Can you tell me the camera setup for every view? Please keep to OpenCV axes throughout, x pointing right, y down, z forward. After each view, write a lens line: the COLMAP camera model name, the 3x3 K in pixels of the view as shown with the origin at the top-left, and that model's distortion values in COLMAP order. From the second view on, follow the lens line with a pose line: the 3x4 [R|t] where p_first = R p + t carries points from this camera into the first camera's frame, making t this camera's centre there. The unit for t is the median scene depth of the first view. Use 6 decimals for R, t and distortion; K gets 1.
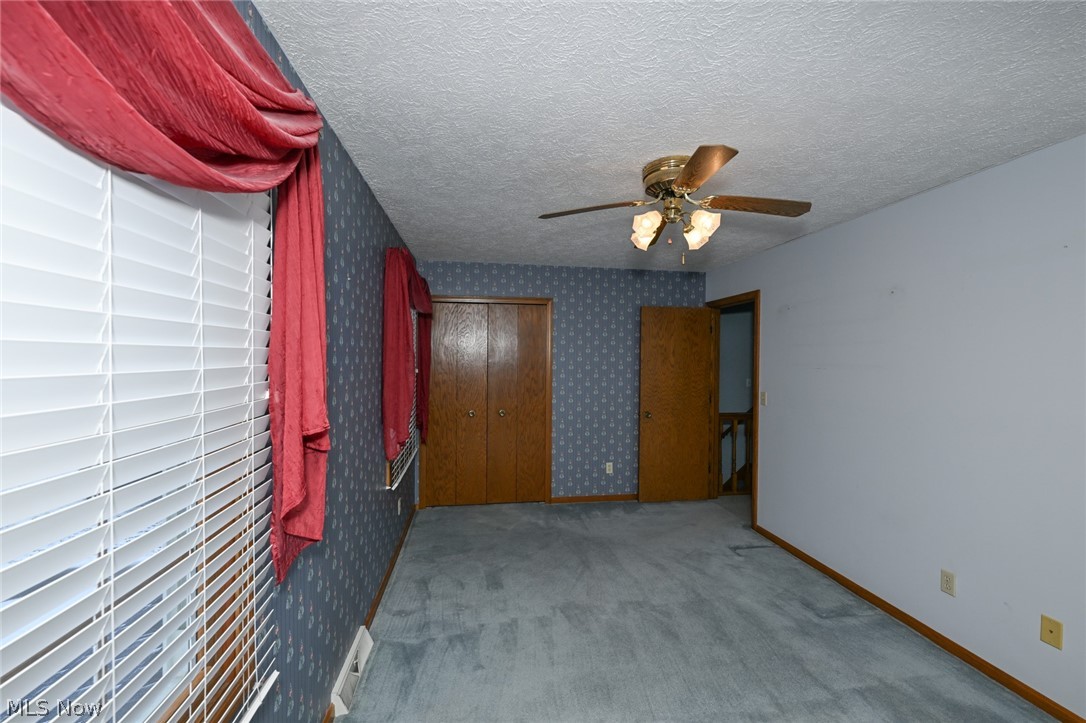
lens RADIAL K [[431.1, 0, 548.2], [0, 431.1, 359.7], [0, 0, 1]] dist [-0.000204, 0.000137]
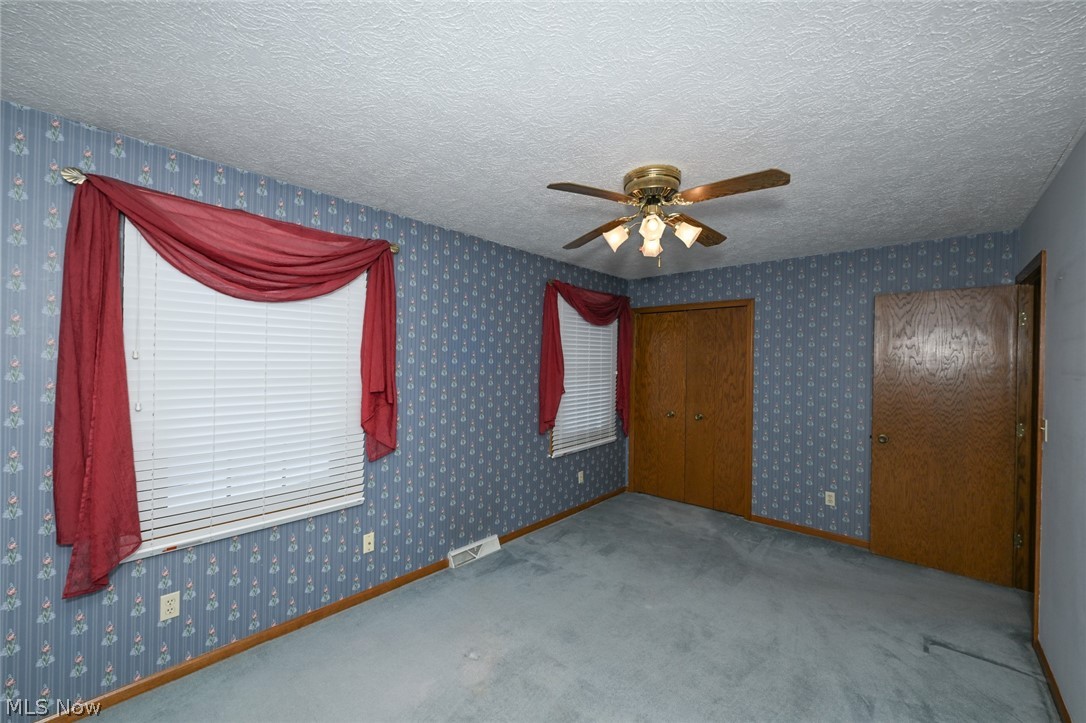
lens RADIAL K [[431.1, 0, 548.2], [0, 431.1, 359.7], [0, 0, 1]] dist [-0.000204, 0.000137]
pose [[0.645200, -0.002611, -0.764009, 0.447201], [-0.010029, 0.999879, -0.011887, 0.004778], [0.763948, 0.015332, 0.645096, 0.071872]]
